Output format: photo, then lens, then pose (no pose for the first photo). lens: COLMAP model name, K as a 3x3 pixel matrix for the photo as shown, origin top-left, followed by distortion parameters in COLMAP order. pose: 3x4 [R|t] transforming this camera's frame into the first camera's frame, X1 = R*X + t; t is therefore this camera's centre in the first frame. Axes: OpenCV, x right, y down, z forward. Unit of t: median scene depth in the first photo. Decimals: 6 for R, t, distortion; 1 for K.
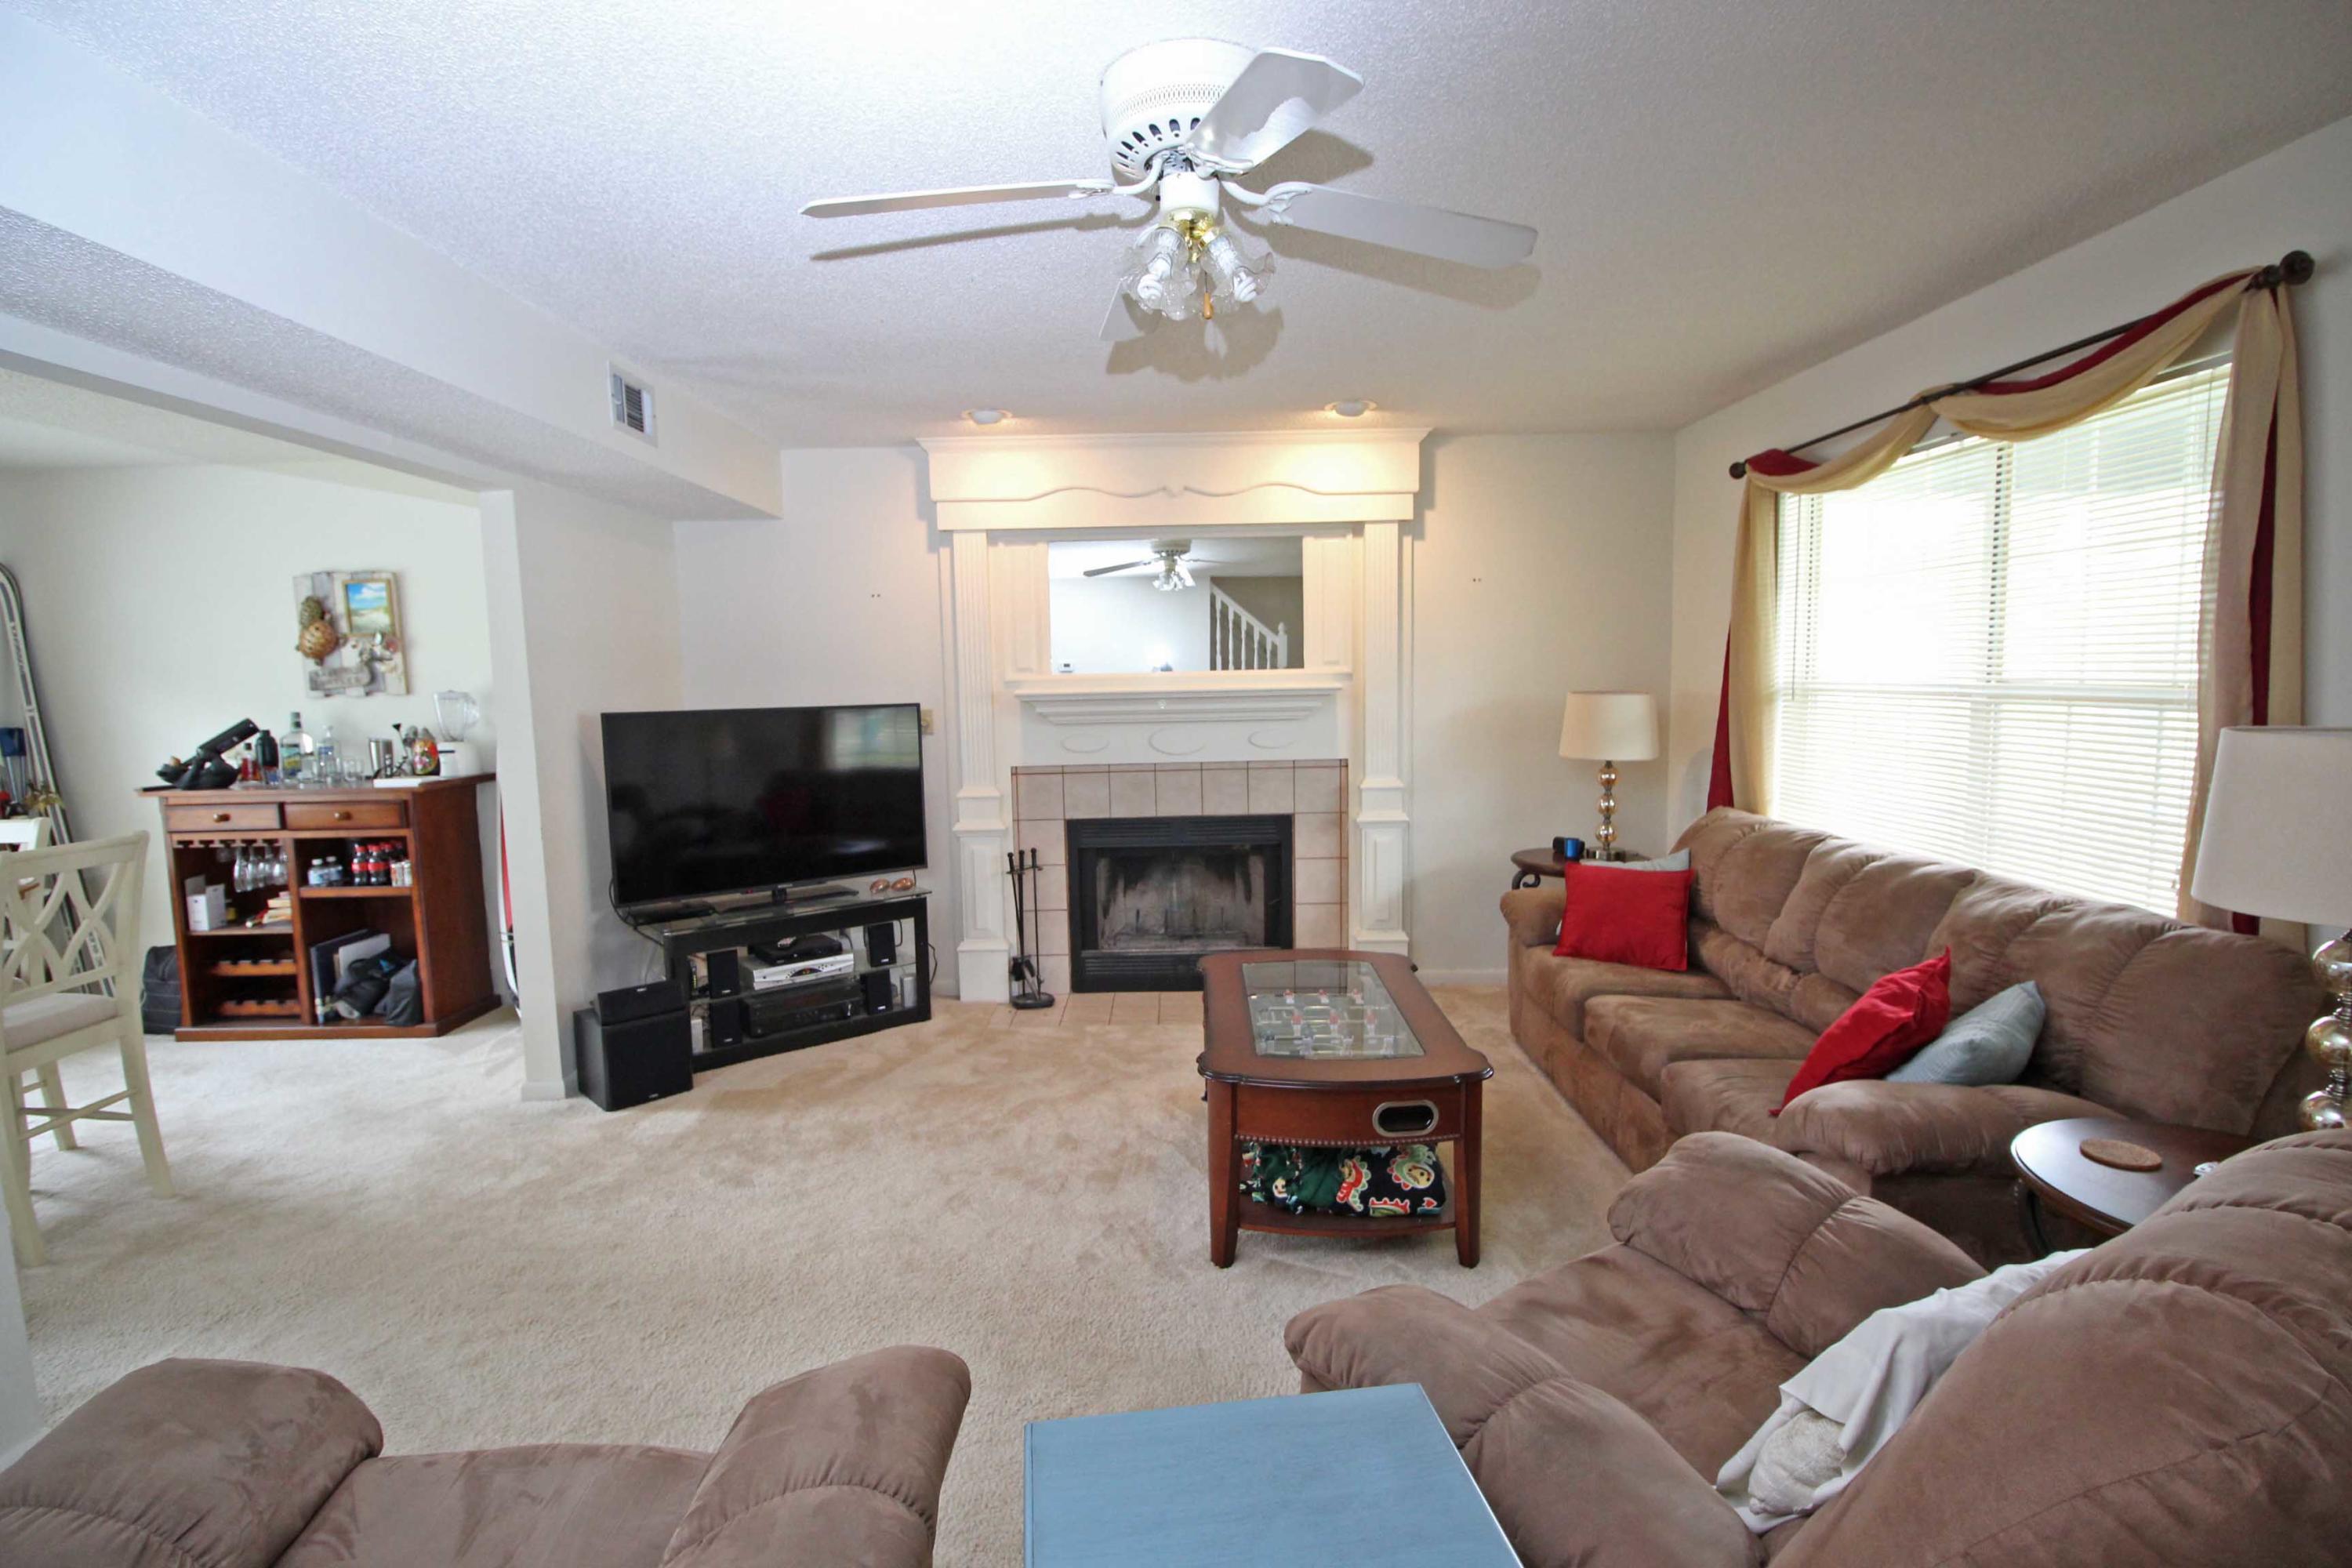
lens RADIAL K [[1091.0, 0, 1176.2], [0, 1091.0, 783.5], [0, 0, 1]] dist [-0.001487, -0.011575]
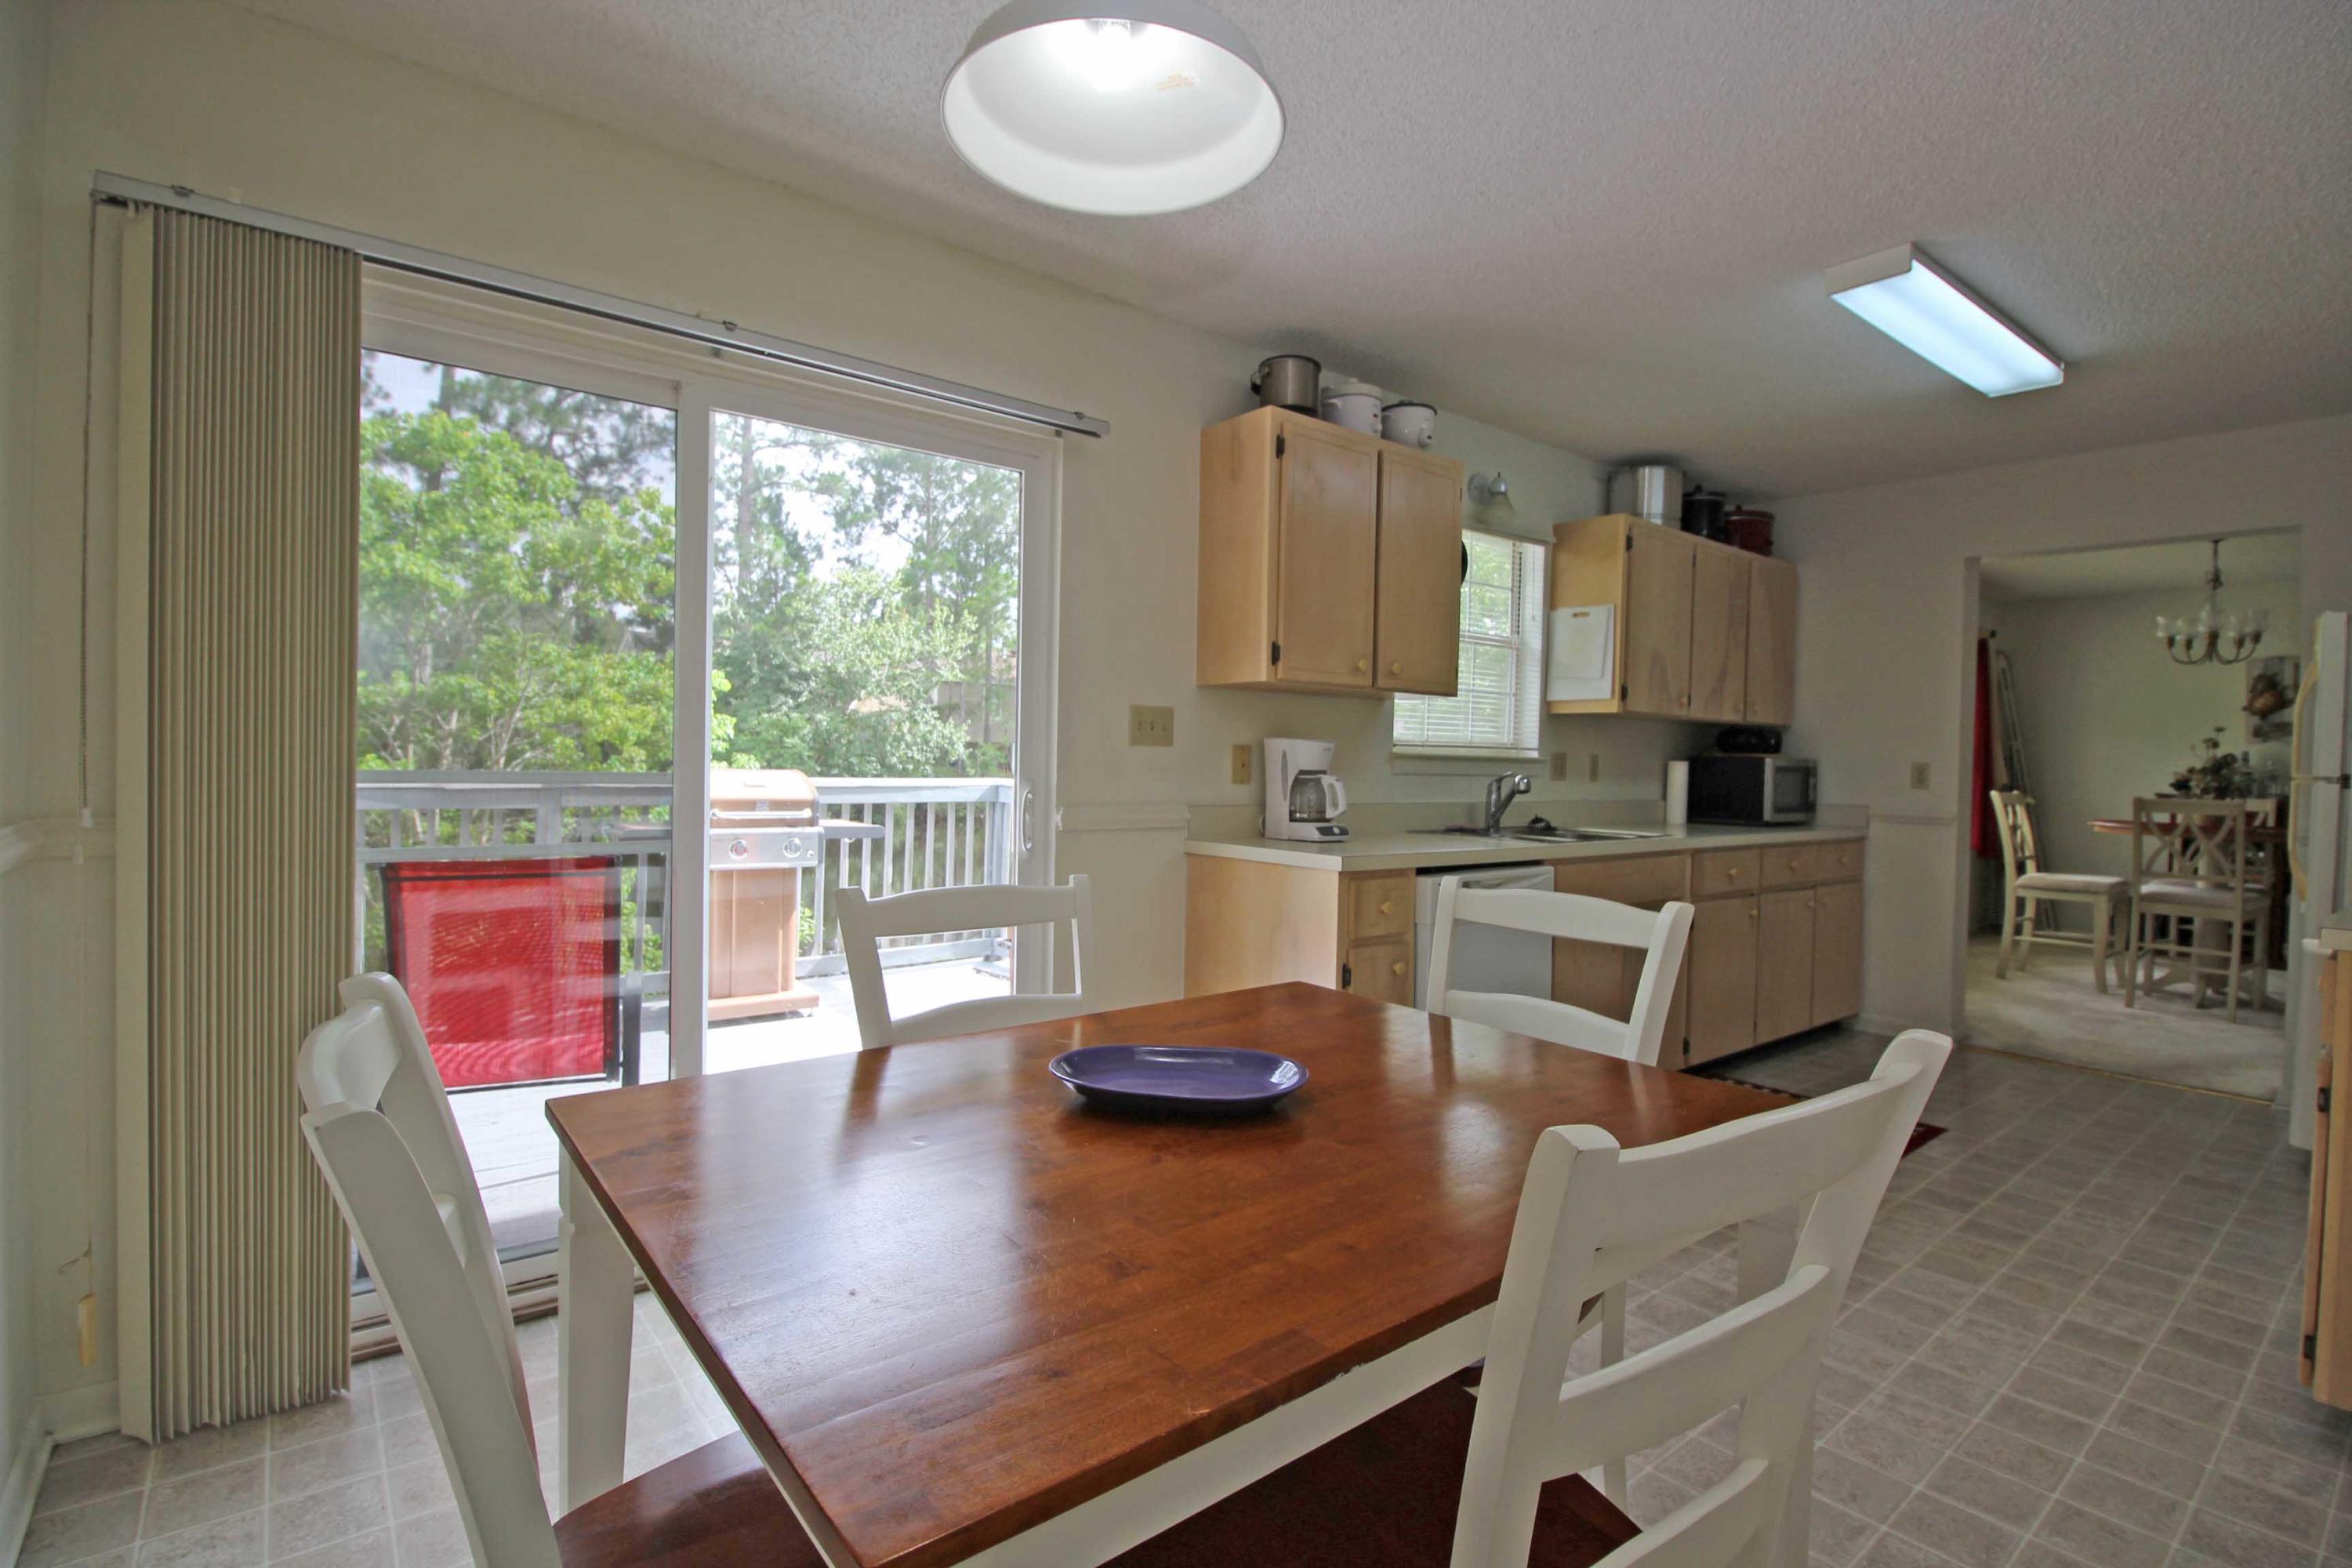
lens RADIAL K [[1091.0, 0, 1176.7], [0, 1091.0, 775.6], [0, 0, 1]] dist [-0.001487, -0.011575]
pose [[0.625376, 0.049219, -0.778770, -0.575946], [-0.115227, 0.992893, -0.029779, 0.176798], [0.771770, 0.108358, 0.626602, -1.030982]]
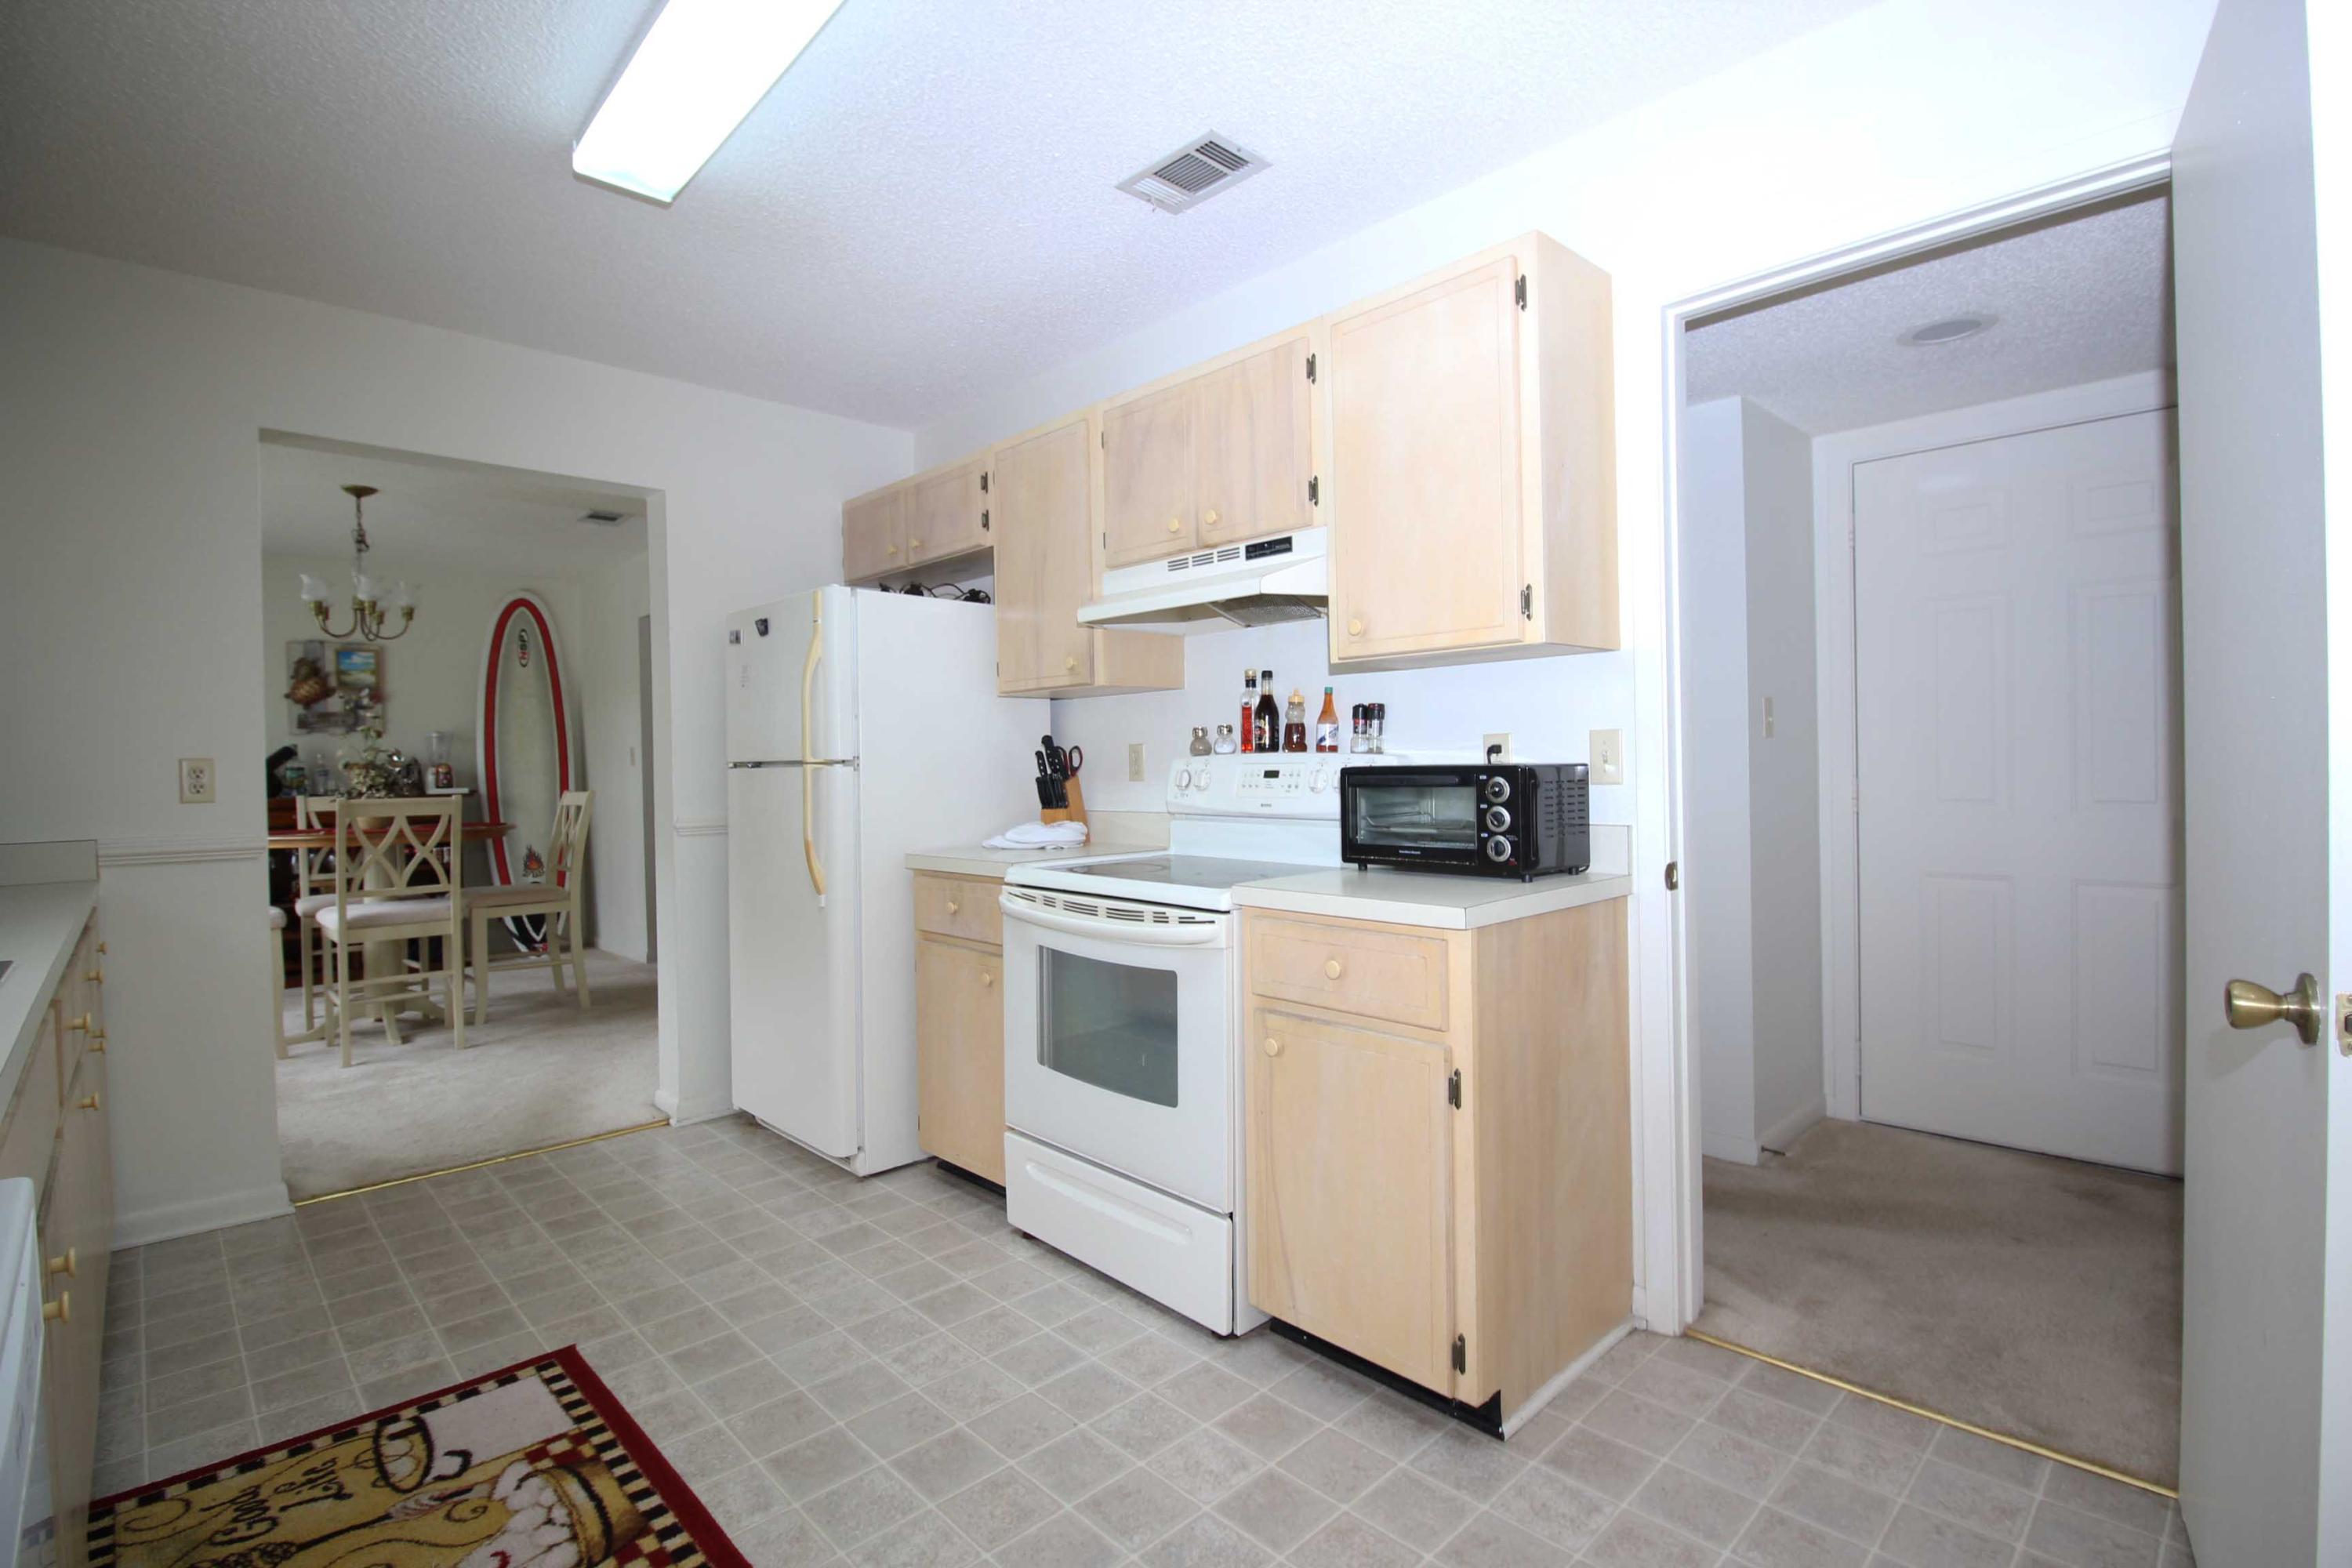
lens RADIAL K [[1091.0, 0, 1163.8], [0, 1091.0, 774.6], [0, 0, 1]] dist [-0.001487, -0.011575]
pose [[0.725007, 0.001334, 0.688740, -0.947814], [0.072522, 0.994291, -0.078267, 0.148643], [-0.684913, 0.106693, 0.720771, -0.657917]]
